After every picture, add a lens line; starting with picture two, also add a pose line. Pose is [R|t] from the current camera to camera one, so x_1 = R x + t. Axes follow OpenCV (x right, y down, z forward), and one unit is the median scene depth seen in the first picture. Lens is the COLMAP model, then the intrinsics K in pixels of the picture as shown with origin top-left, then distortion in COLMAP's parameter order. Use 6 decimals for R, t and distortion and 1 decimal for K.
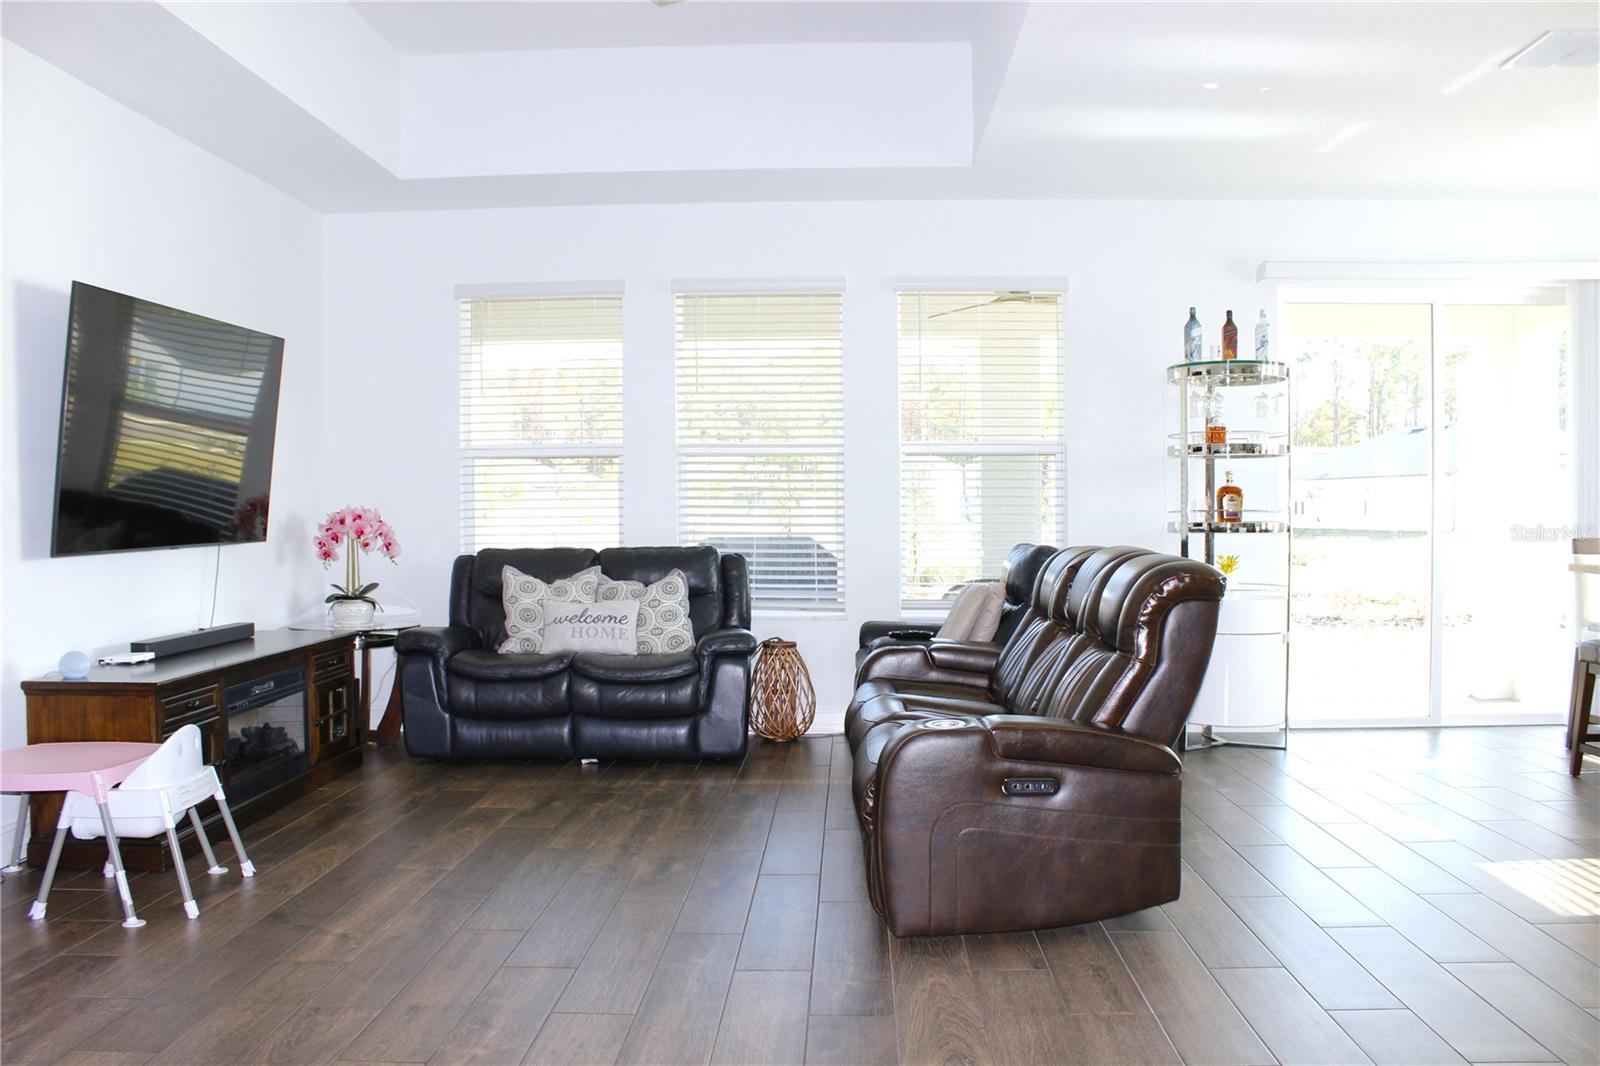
lens RADIAL K [[1279.5, 0, 801.2], [0, 1279.5, 529.0], [0, 0, 1]] dist [-0.074692, -0.003153]
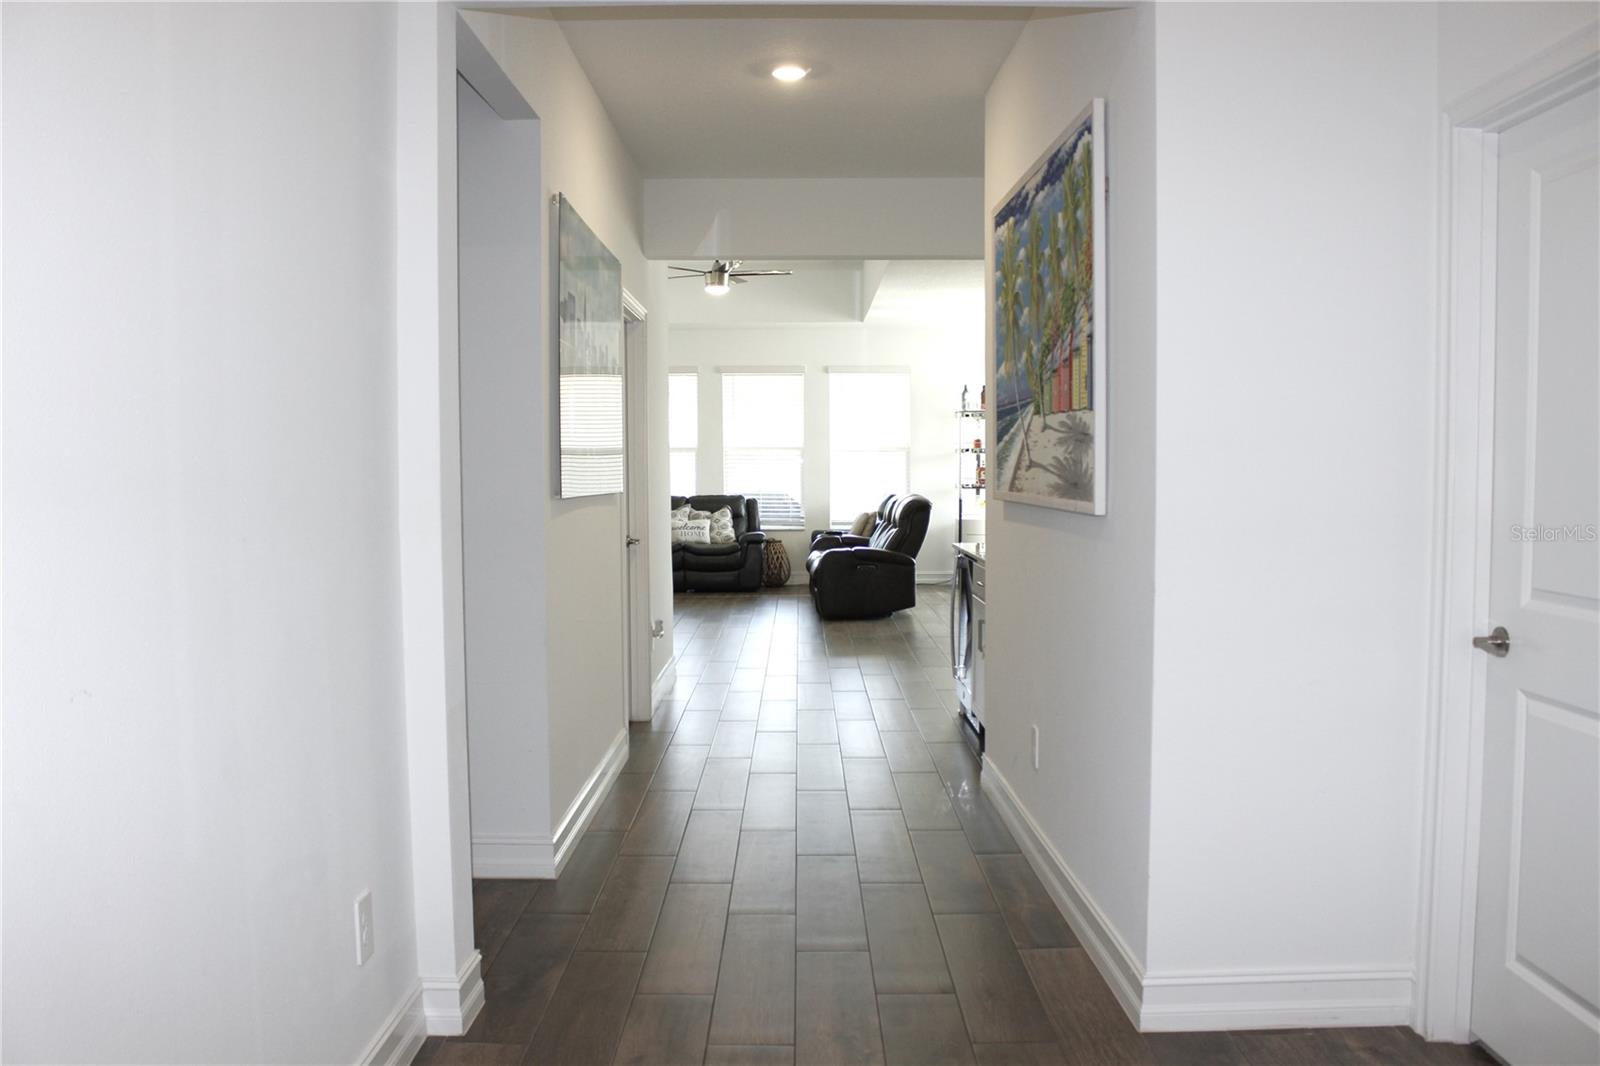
lens RADIAL K [[1279.5, 0, 801.3], [0, 1279.5, 534.3], [0, 0, 1]] dist [-0.074692, -0.003153]
pose [[0.999419, 0.000621, 0.034072, -0.045244], [-0.001631, 0.999560, 0.029606, 0.016081], [-0.034038, -0.029645, 0.998981, -1.176045]]
